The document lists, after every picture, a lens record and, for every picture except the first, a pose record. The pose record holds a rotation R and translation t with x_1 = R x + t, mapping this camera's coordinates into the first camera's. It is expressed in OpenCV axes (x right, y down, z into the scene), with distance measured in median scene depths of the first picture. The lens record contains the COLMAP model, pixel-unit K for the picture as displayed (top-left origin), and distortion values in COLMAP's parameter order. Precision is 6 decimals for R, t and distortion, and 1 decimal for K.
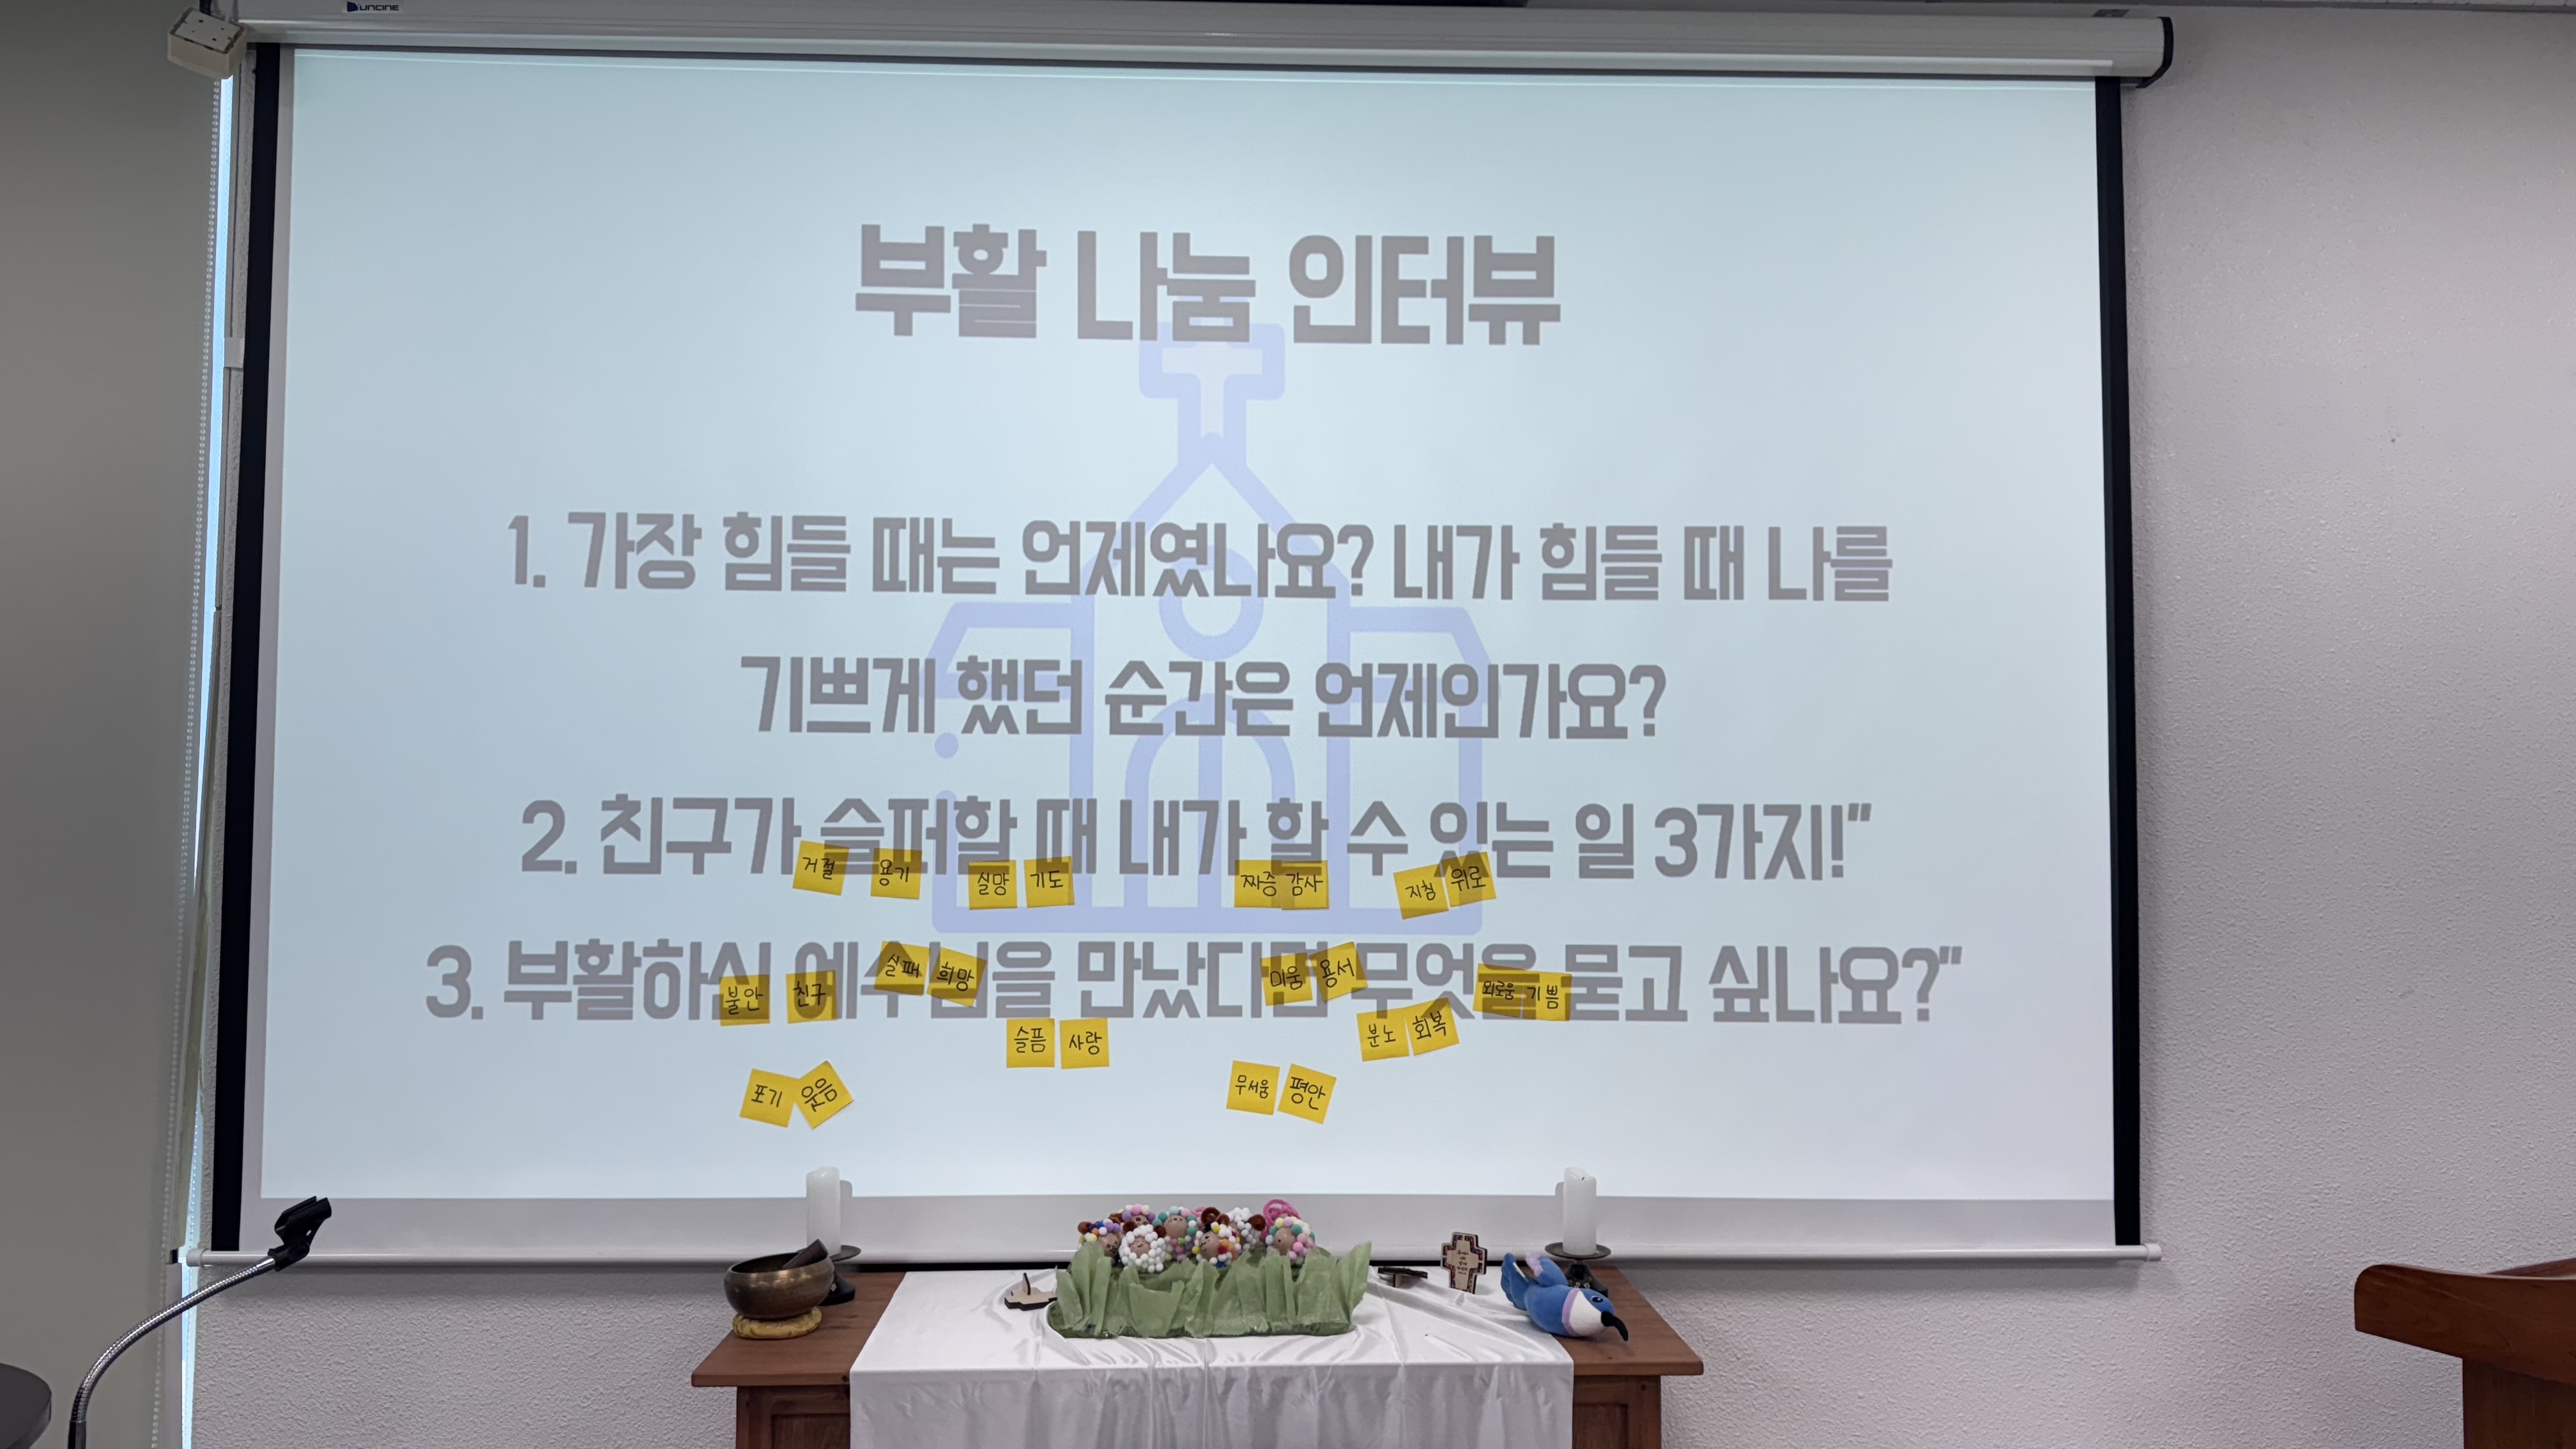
lens RADIAL K [[1846.8, 0, 1305.4], [0, 1846.8, 733.4], [0, 0, 1]] dist [0.020402, -0.001609]
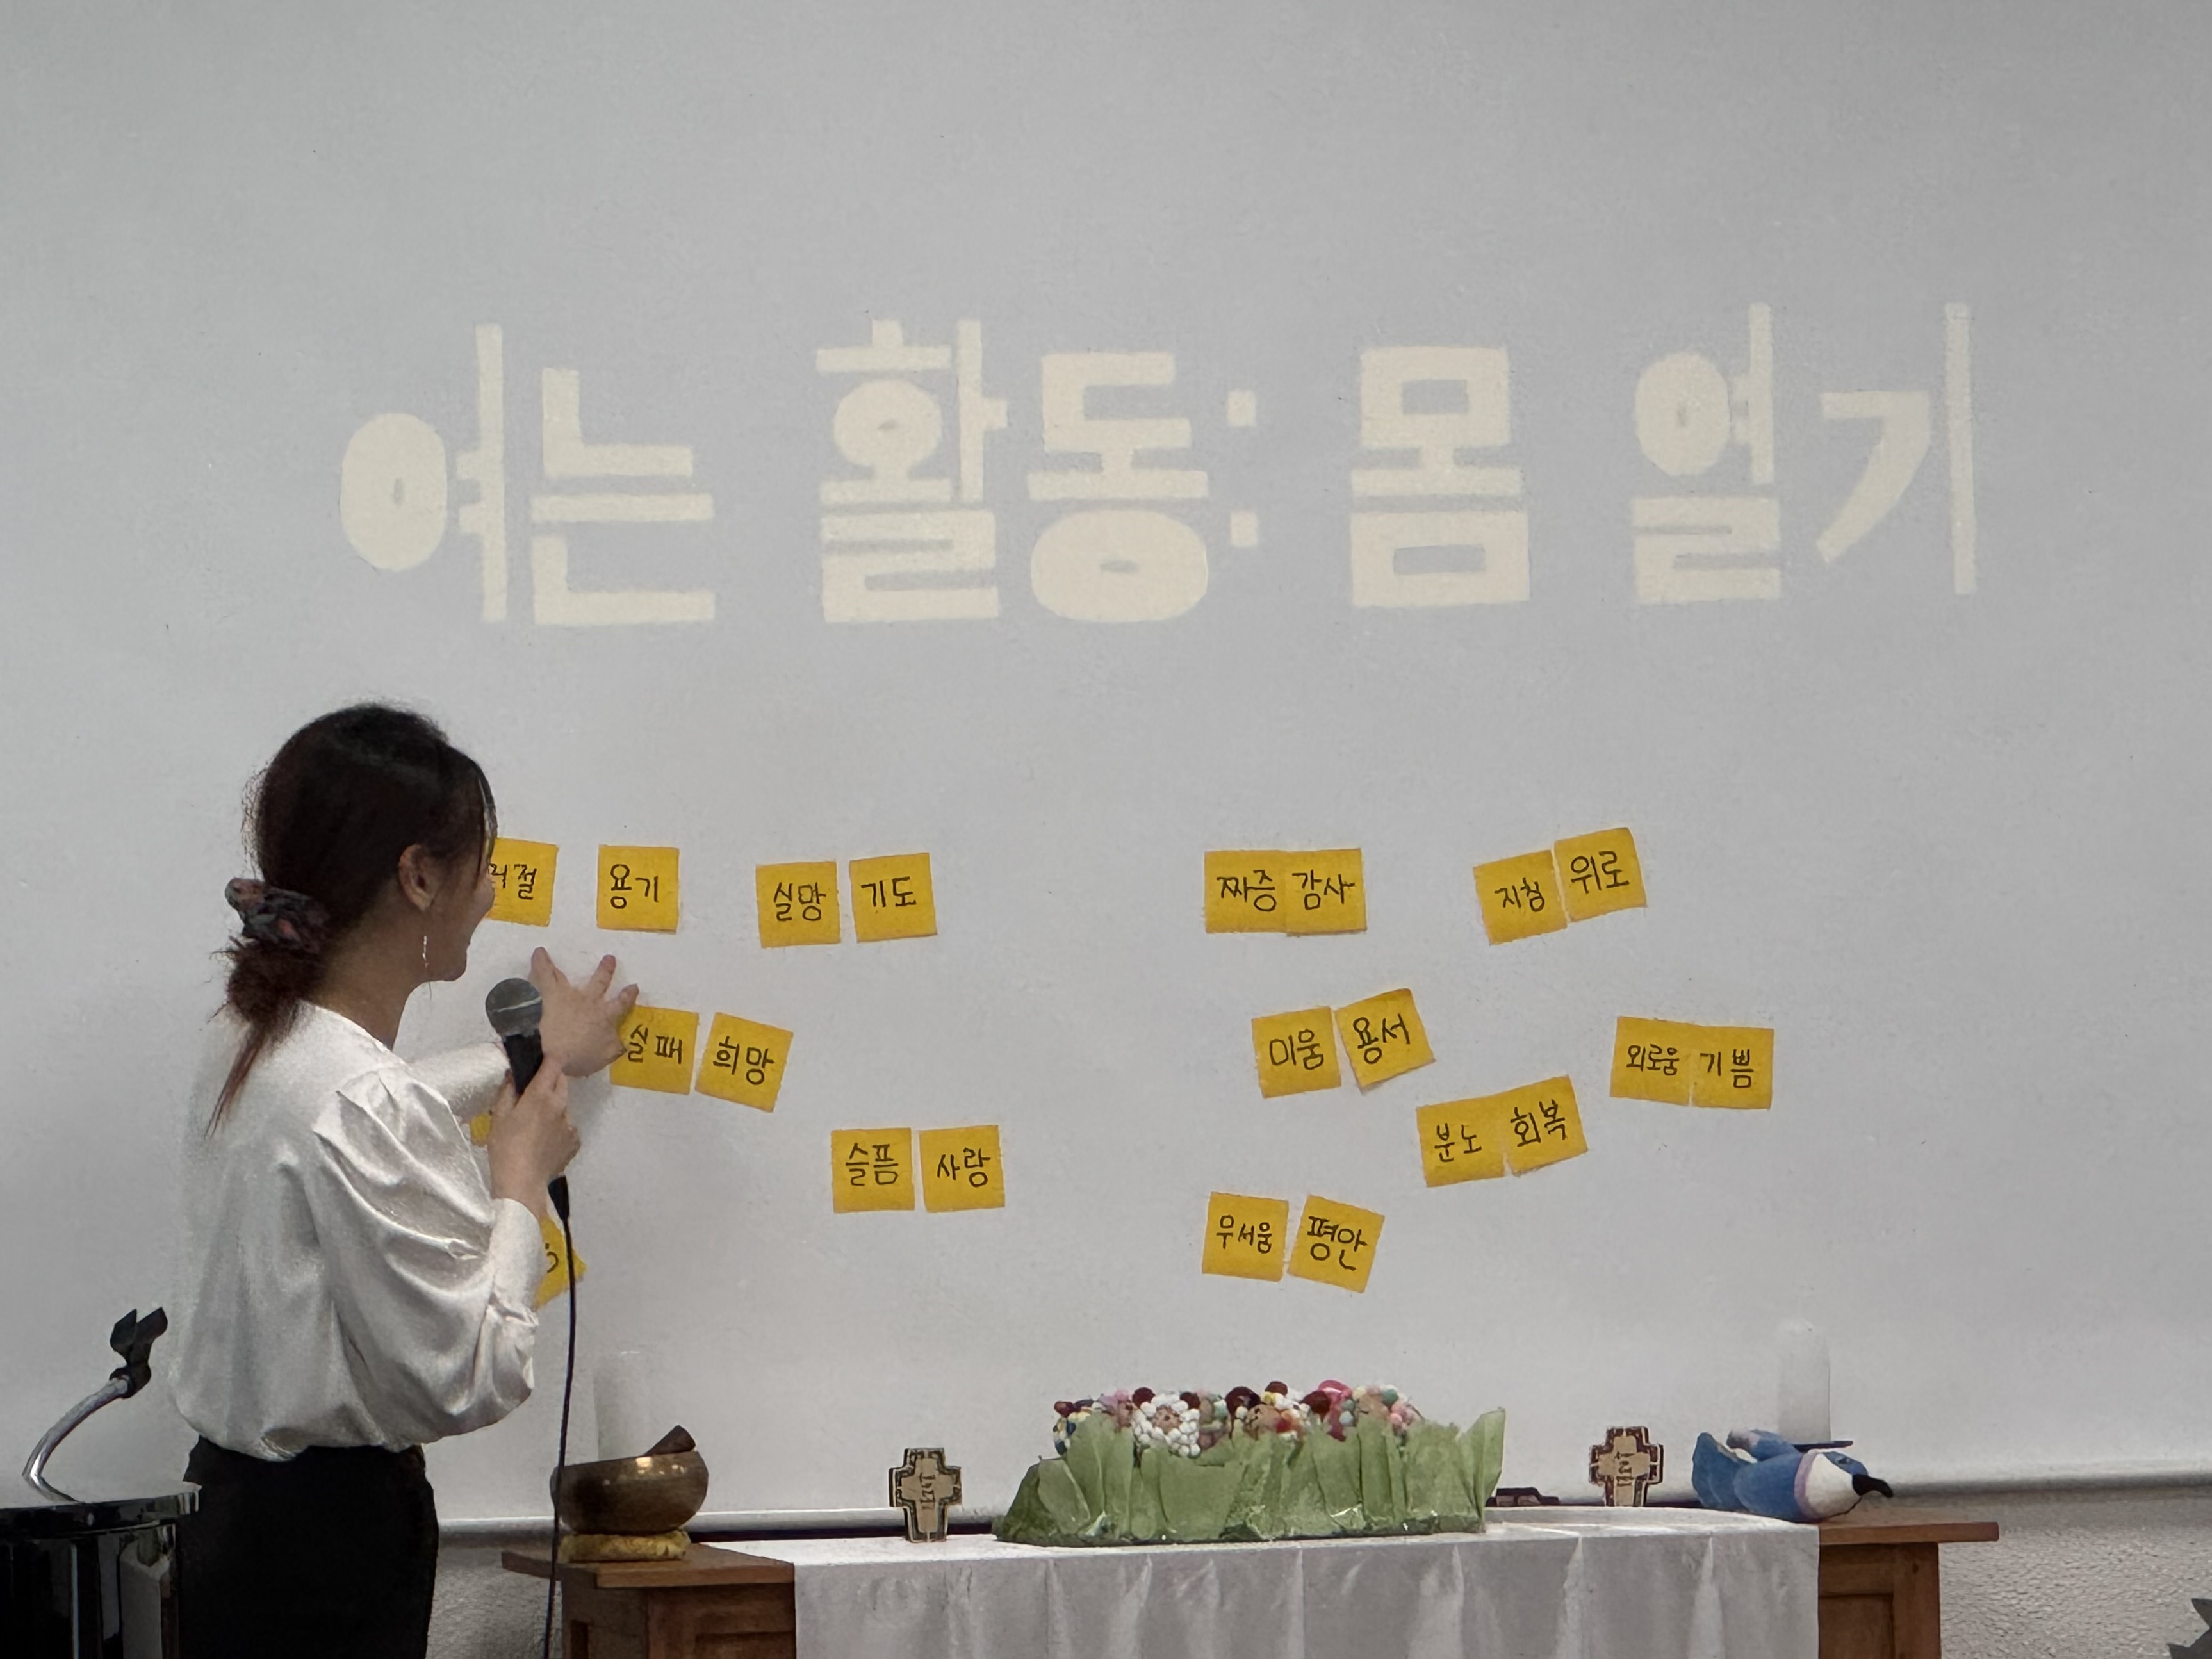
lens RADIAL K [[13268.5, 0, 1106.0], [0, 13268.5, 829.5], [0, 0, 1]] dist [0.549869, -120.656633]
pose [[0.988967, -0.025241, 0.145973, -0.743726], [0.020498, 0.999215, 0.033905, -0.089036], [-0.146714, -0.030539, 0.988707, -3.435331]]
